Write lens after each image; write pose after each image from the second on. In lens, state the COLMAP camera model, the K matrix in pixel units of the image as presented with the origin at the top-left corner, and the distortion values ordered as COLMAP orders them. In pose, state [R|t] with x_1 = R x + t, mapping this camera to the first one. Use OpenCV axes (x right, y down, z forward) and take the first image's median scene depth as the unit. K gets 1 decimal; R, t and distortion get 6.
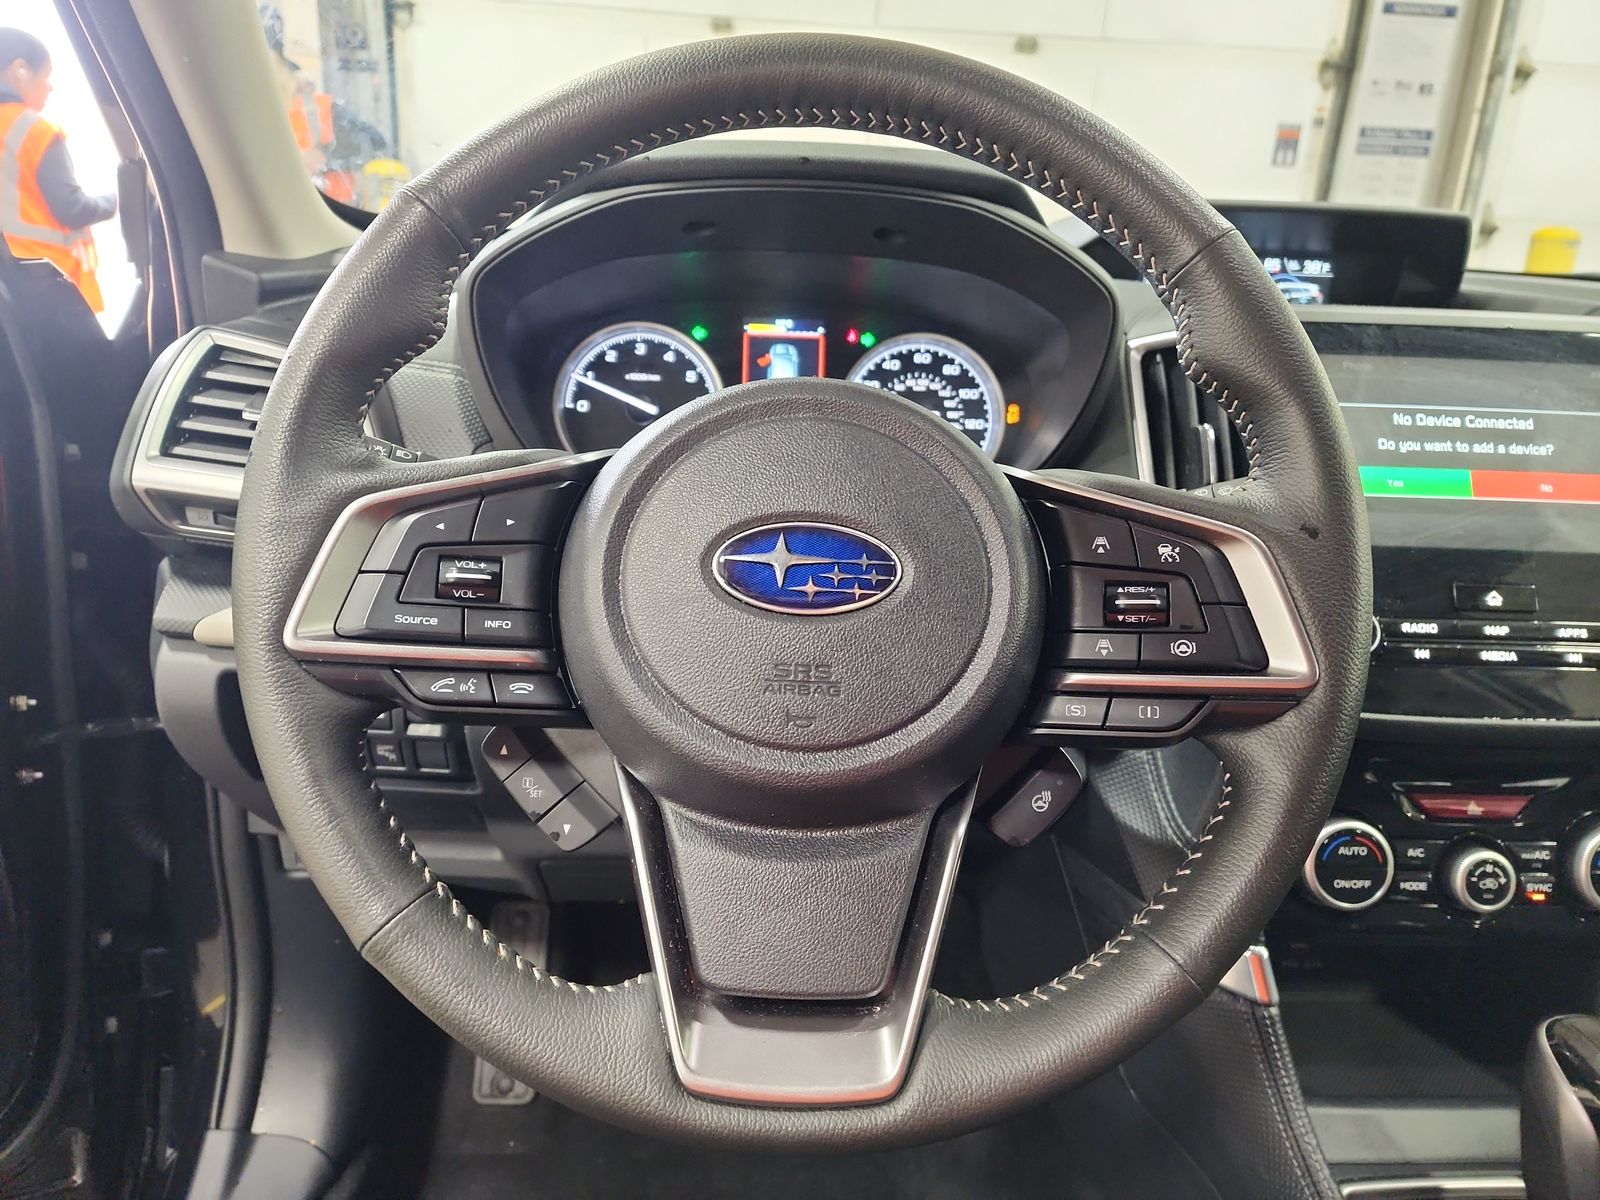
lens RADIAL K [[1056.3, 0, 800.0], [0, 1056.3, 600.0], [0, 0, 1]] dist [0.040469, -0.043555]
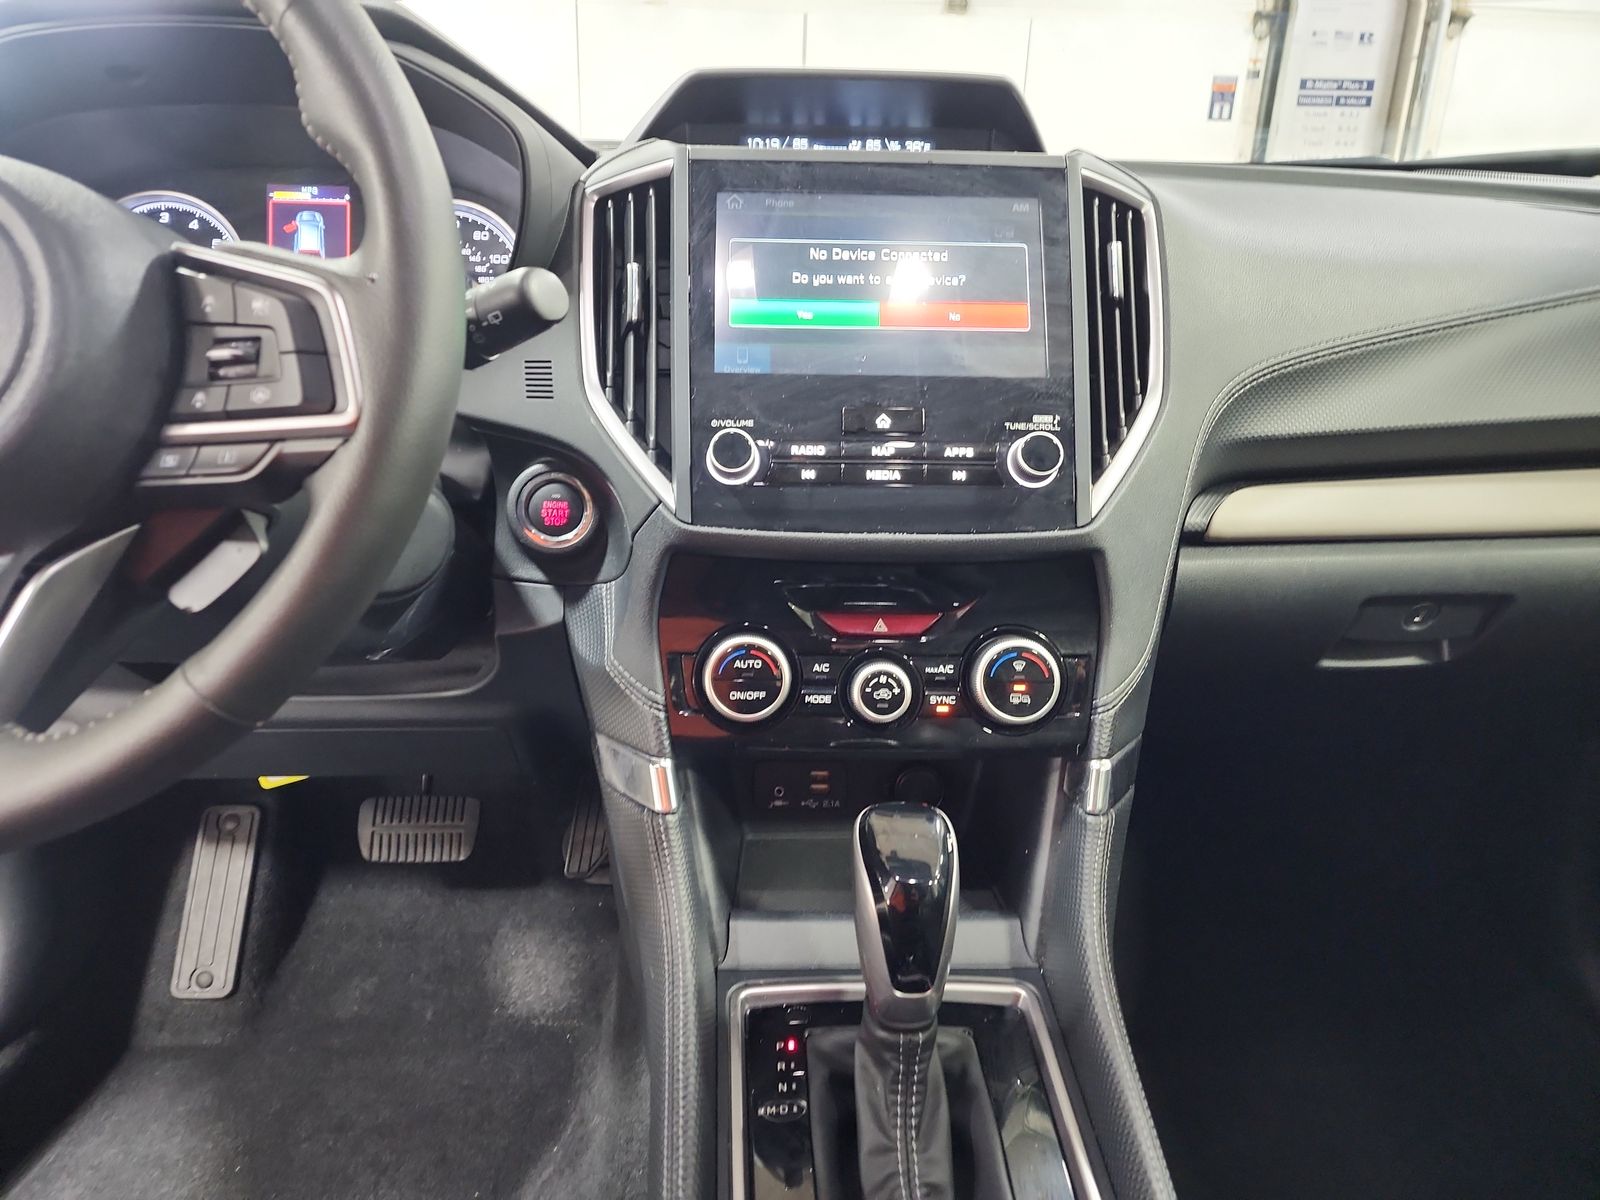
lens RADIAL K [[1033.1, 0, 837.5], [0, 1033.1, 604.5], [0, 0, 1]] dist [0.109420, -0.106980]
pose [[0.999738, -0.020020, -0.011090, 0.494607], [0.020171, 0.999703, 0.013708, 0.131412], [0.010812, -0.013928, 0.999845, -0.013277]]
